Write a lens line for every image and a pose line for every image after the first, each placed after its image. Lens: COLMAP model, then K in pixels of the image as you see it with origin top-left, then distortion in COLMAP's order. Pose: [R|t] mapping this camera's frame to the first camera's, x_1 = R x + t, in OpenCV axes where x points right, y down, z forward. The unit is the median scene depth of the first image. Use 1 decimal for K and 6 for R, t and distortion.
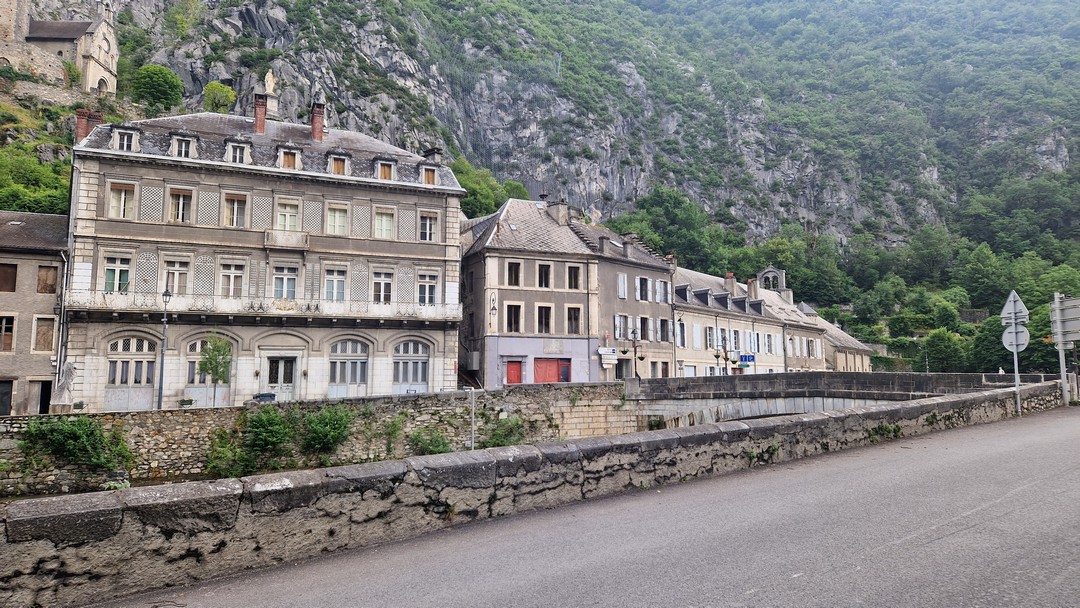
lens RADIAL K [[716.8, 0, 554.1], [0, 716.8, 297.1], [0, 0, 1]] dist [0.083970, -0.074301]
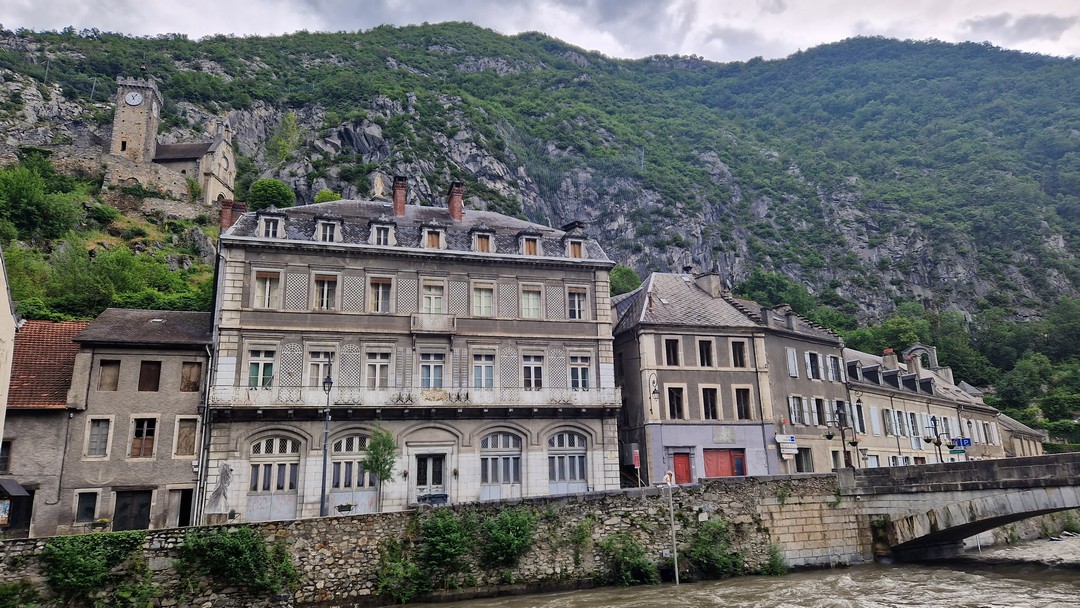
lens RADIAL K [[717.6, 0, 554.5], [0, 717.6, 300.4], [0, 0, 1]] dist [0.085489, -0.075790]
pose [[0.994056, -0.053435, -0.094854, -0.114039], [0.040203, 0.989852, -0.136297, 0.019656], [0.101175, 0.131674, 0.986116, 0.101065]]
